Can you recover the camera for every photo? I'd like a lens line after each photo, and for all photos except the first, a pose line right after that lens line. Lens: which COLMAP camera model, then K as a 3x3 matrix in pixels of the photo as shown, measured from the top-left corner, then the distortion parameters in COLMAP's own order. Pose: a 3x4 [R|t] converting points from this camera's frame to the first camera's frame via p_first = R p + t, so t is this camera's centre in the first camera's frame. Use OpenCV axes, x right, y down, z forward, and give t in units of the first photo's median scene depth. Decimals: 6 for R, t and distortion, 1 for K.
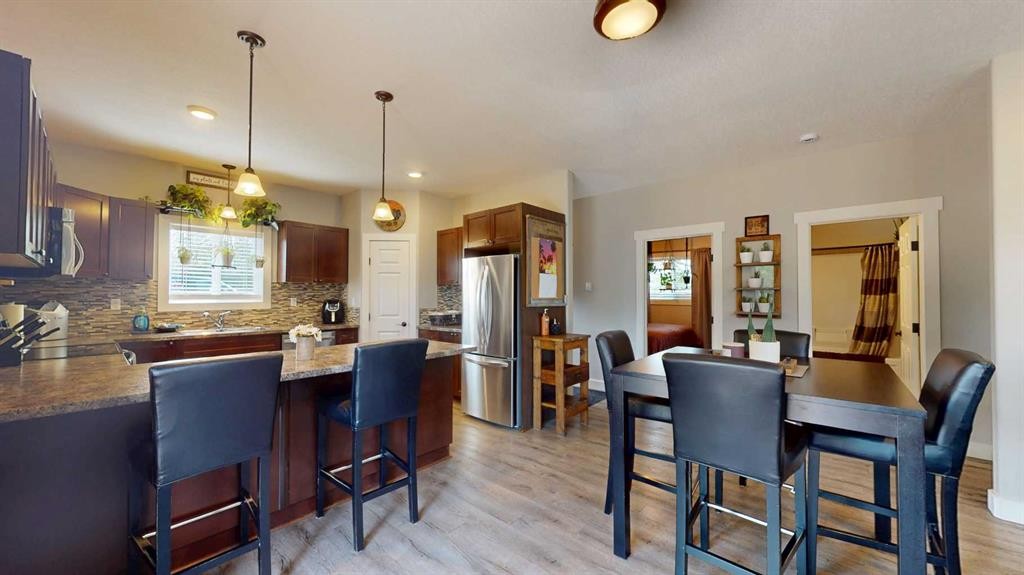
lens RADIAL K [[373.5, 0, 517.1], [0, 373.5, 289.5], [0, 0, 1]] dist [-0.005615, 0.000023]
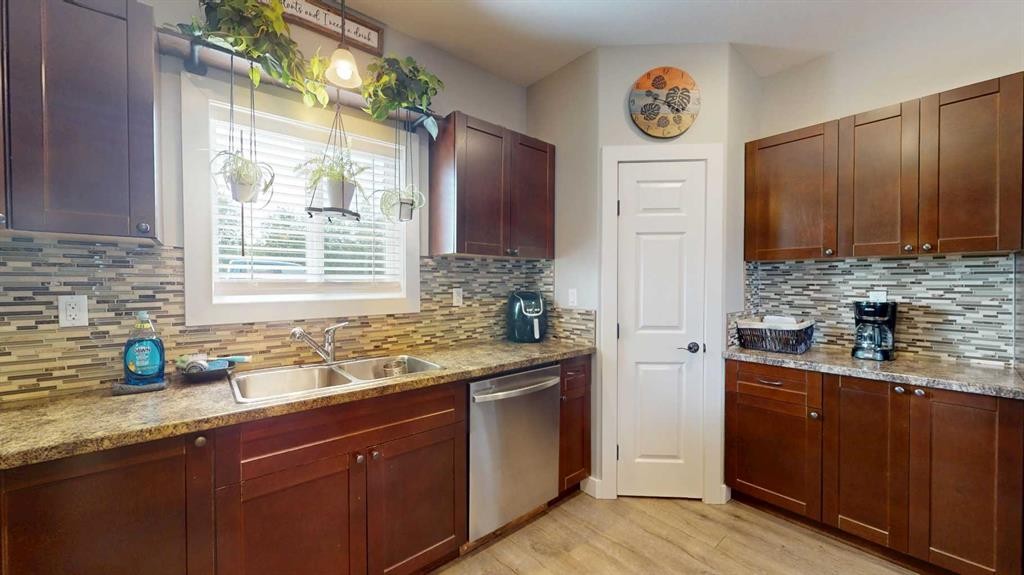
lens RADIAL K [[373.5, 0, 514.1], [0, 373.5, 287.5], [0, 0, 1]] dist [-0.005615, 0.000023]
pose [[0.987234, -0.000093, -0.159278, -0.526370], [0.005005, 0.999524, 0.030436, 0.007724], [0.159200, -0.030845, 0.986764, 0.624848]]
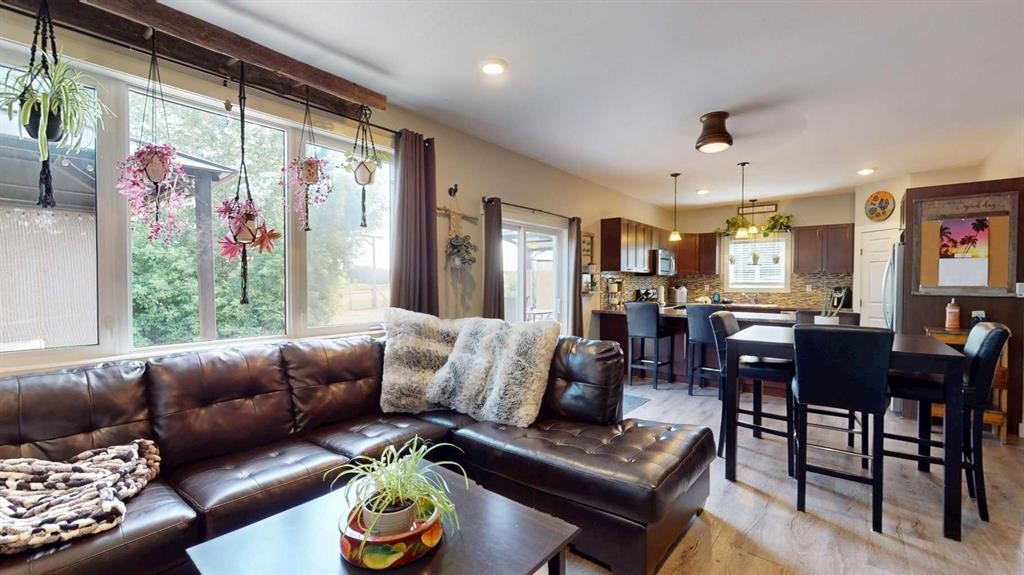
lens RADIAL K [[429.4, 0, 512.9], [0, 429.4, 285.0], [0, 0, 1]] dist [0.011185, 0.000129]
pose [[0.035988, 0.005739, -0.999336, 0.977332], [0.012645, 0.999901, 0.006197, 0.000829], [0.999272, -0.012860, 0.035912, -0.073944]]
